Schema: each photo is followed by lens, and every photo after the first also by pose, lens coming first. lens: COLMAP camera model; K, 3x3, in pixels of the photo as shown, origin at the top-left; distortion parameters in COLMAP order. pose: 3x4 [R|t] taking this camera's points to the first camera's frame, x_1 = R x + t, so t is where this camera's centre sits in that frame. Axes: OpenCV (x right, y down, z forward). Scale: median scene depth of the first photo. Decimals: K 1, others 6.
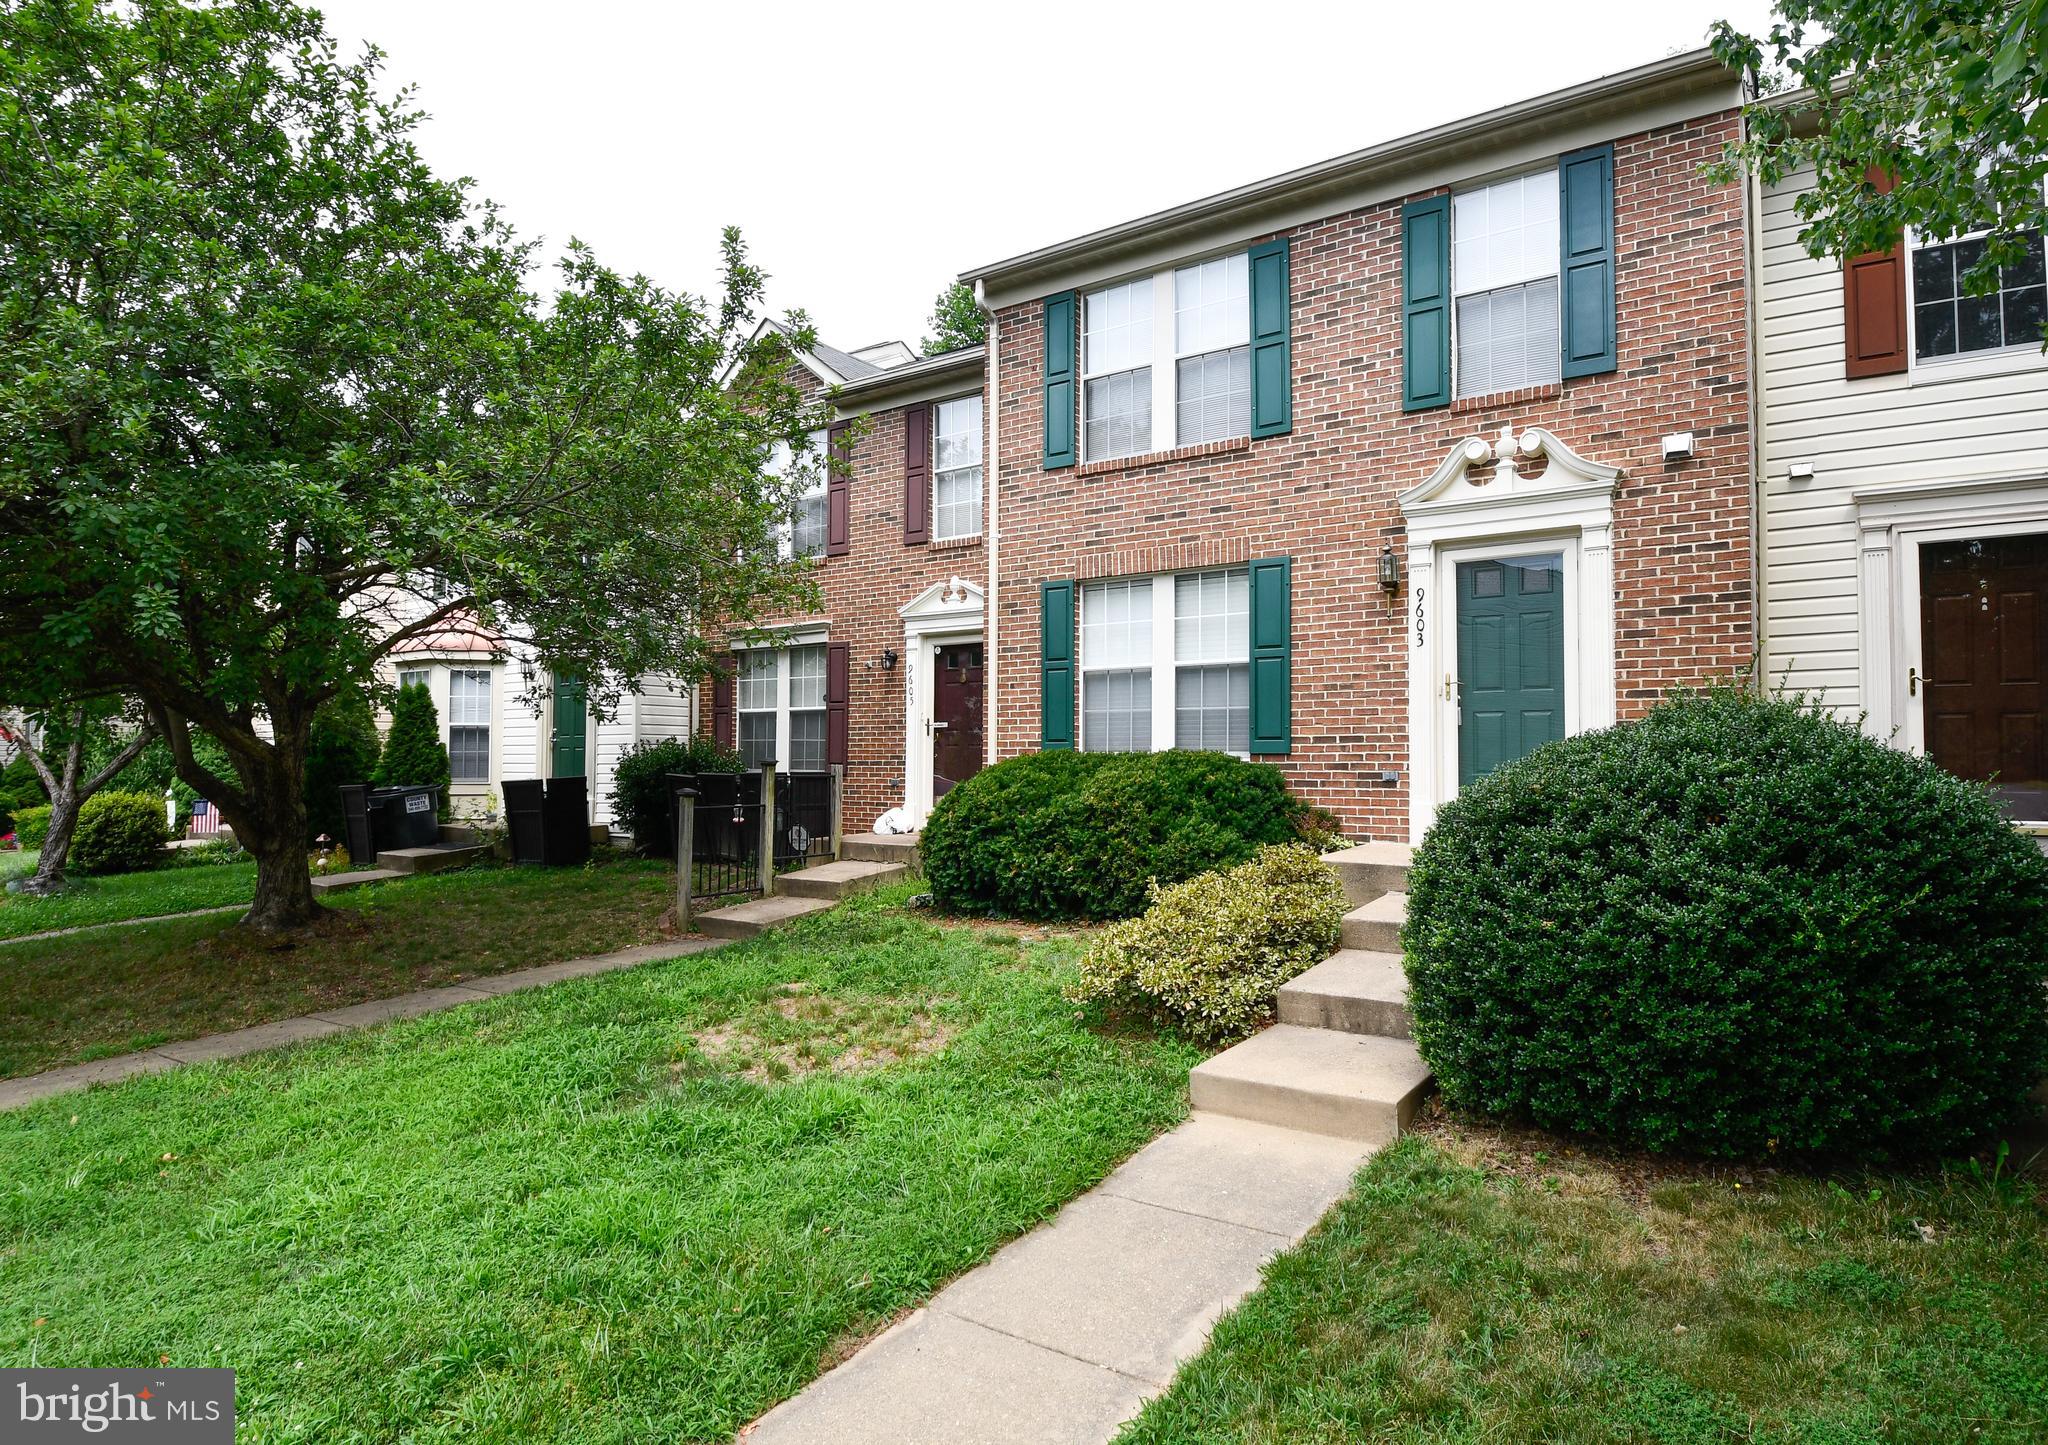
lens RADIAL K [[1156.8, 0, 1021.2], [0, 1156.8, 724.6], [0, 0, 1]] dist [-0.002563, -0.016043]
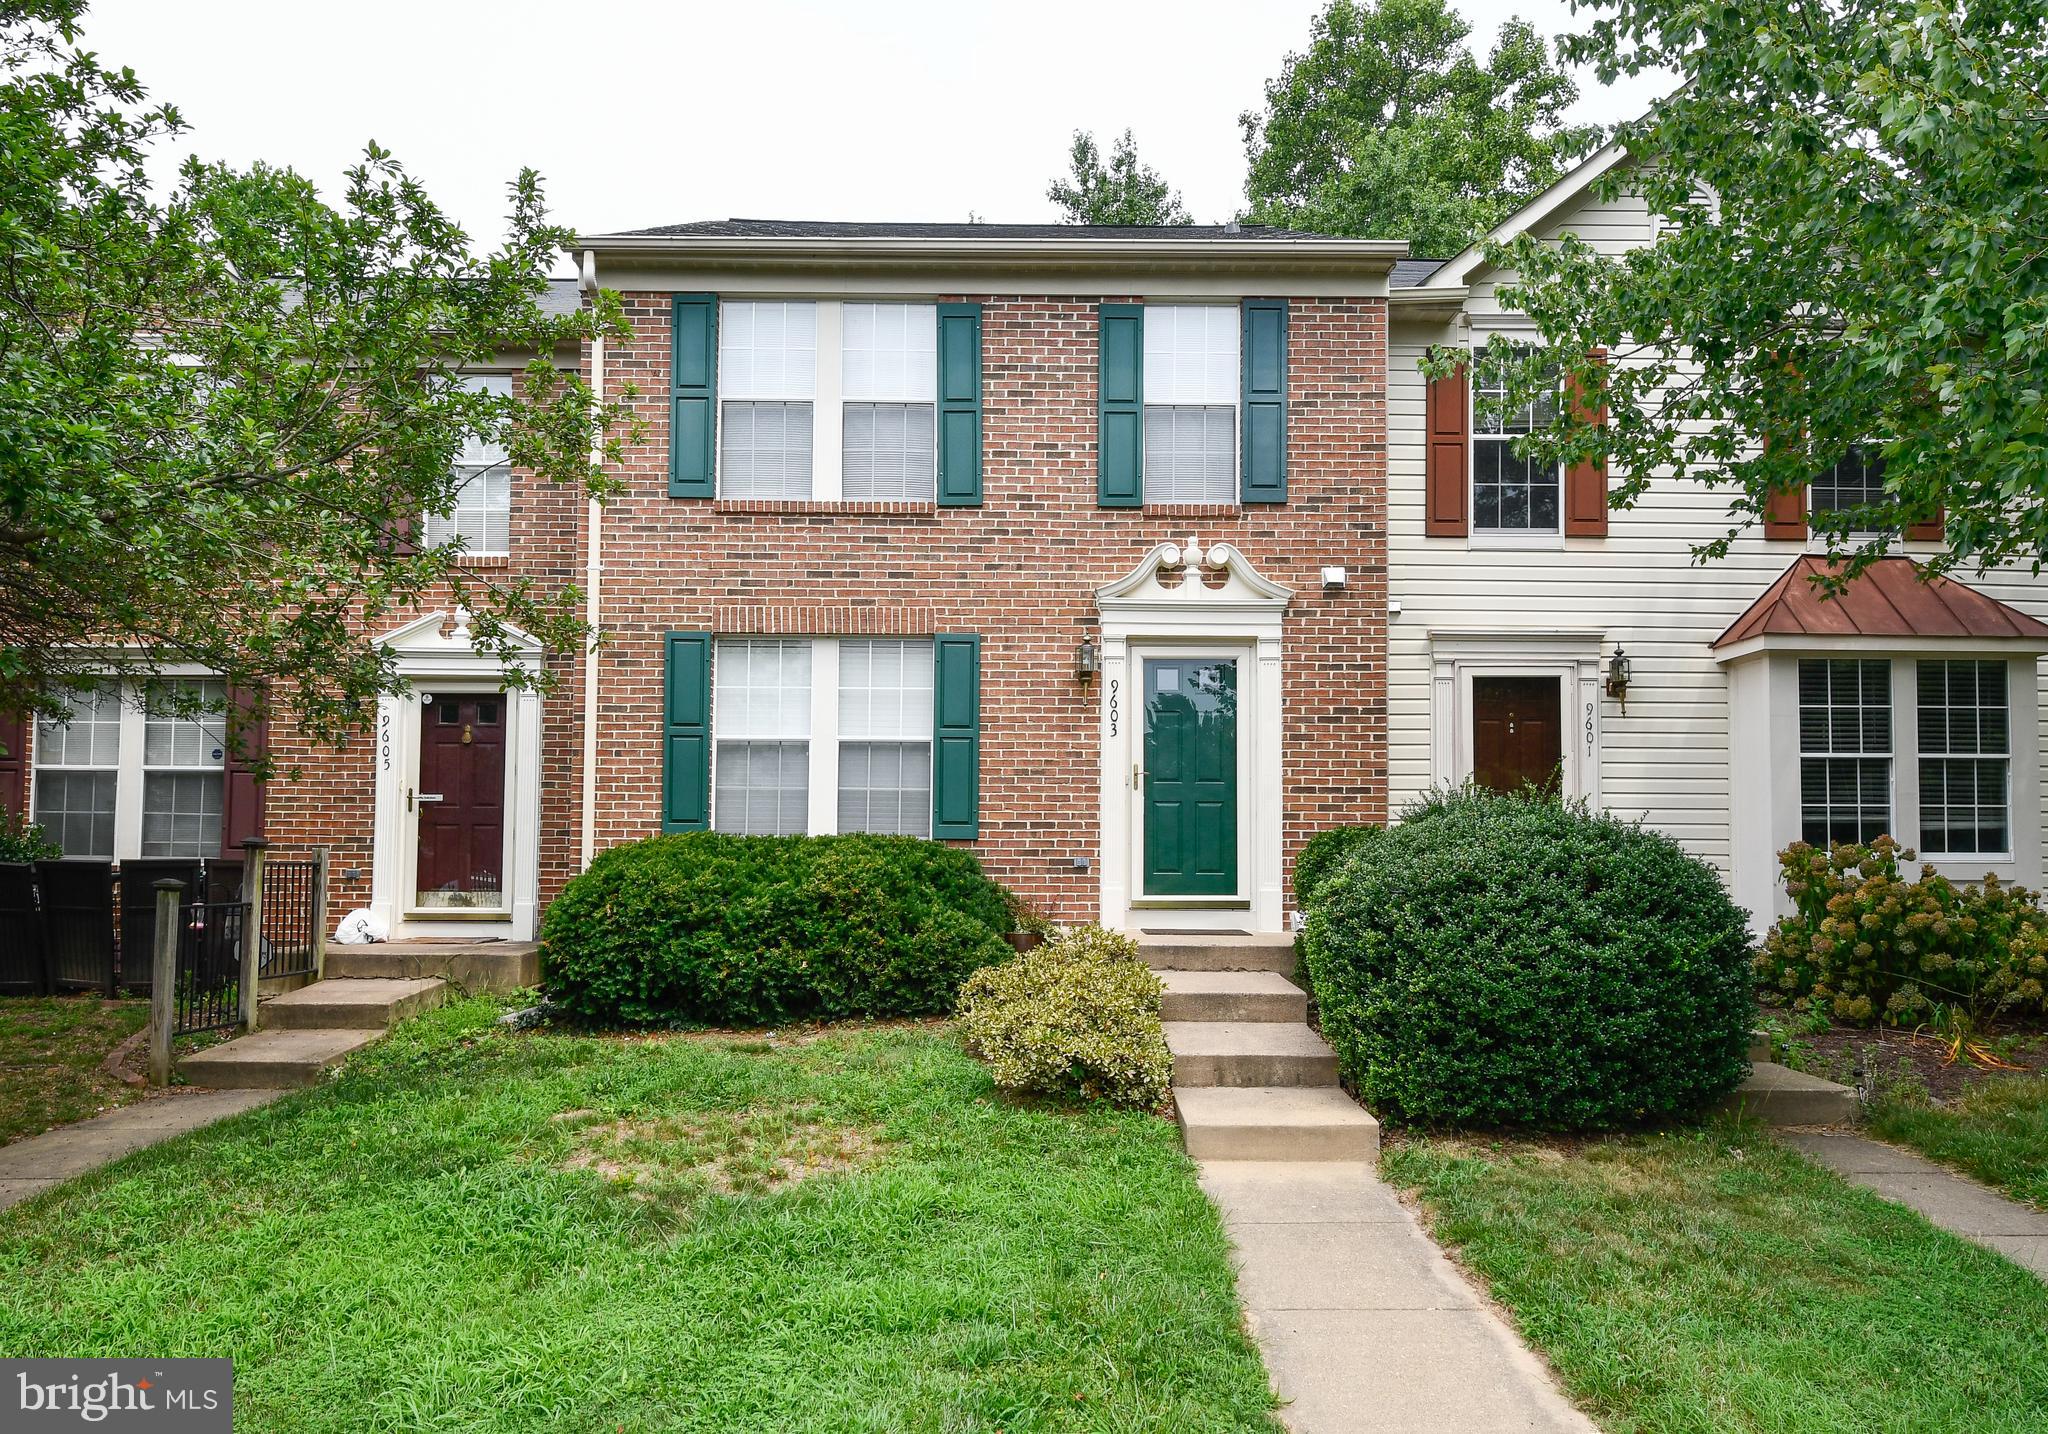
lens RADIAL K [[1511.8, 0, 1003.7], [0, 1511.8, 778.4], [0, 0, 1]] dist [0.027348, -0.021256]
pose [[0.815062, 0.037042, 0.578189, -0.499098], [-0.024746, 0.999269, -0.029135, 0.011119], [-0.578845, 0.009439, 0.815383, -0.040192]]
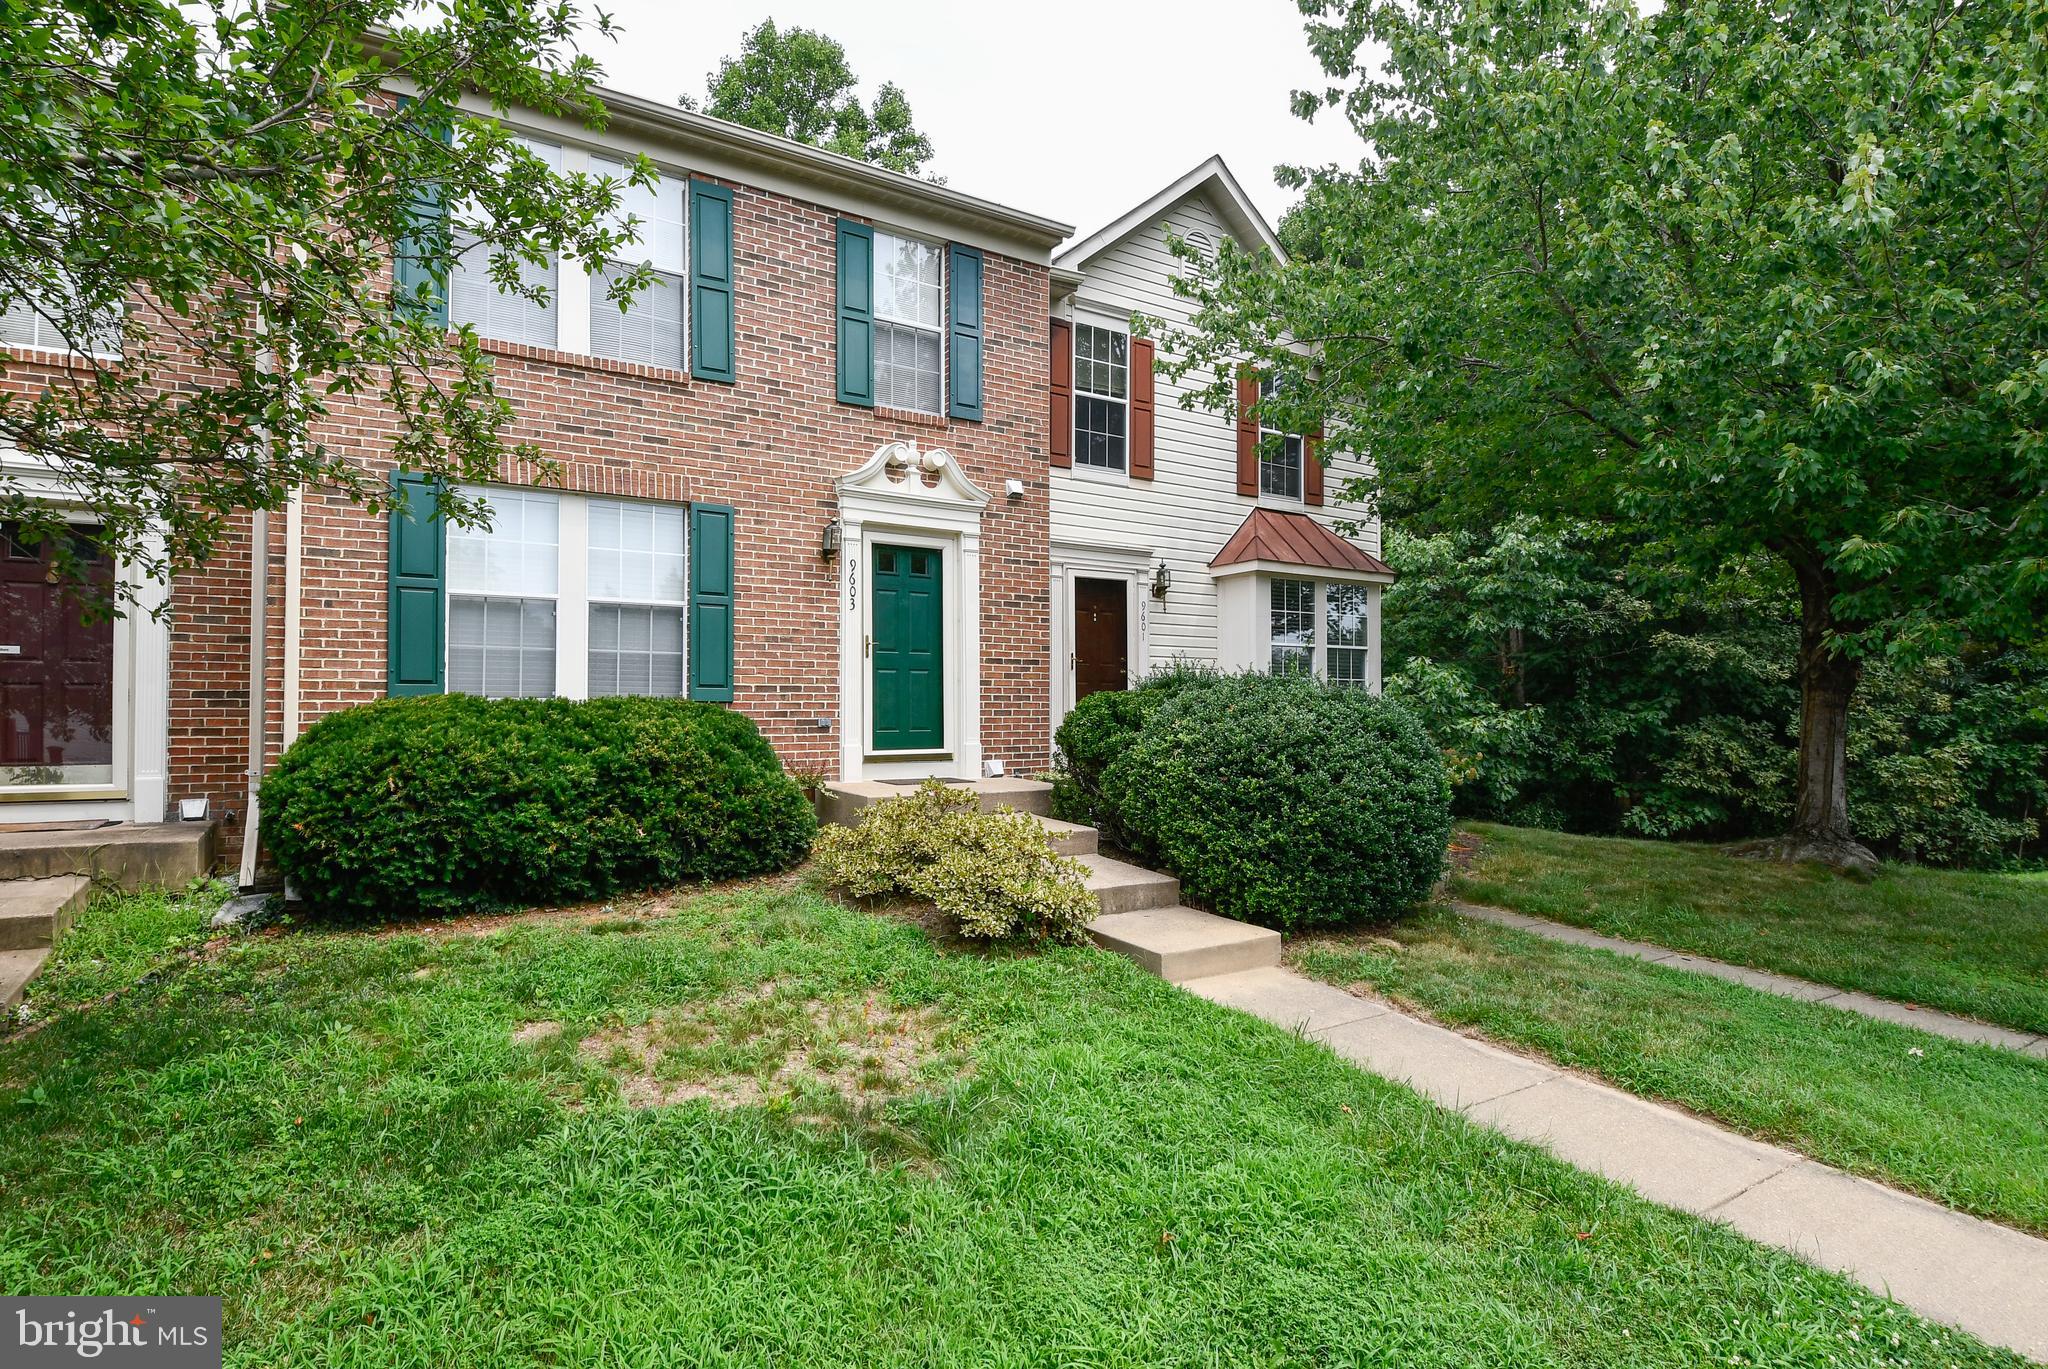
lens RADIAL K [[1125.9, 0, 1033.8], [0, 1125.9, 693.7], [0, 0, 1]] dist [-0.000279, -0.006925]
pose [[0.346914, 0.017358, 0.937736, -0.627290], [-0.028704, 0.999557, -0.007884, 0.019072], [-0.937458, -0.024182, 0.347258, 0.427281]]
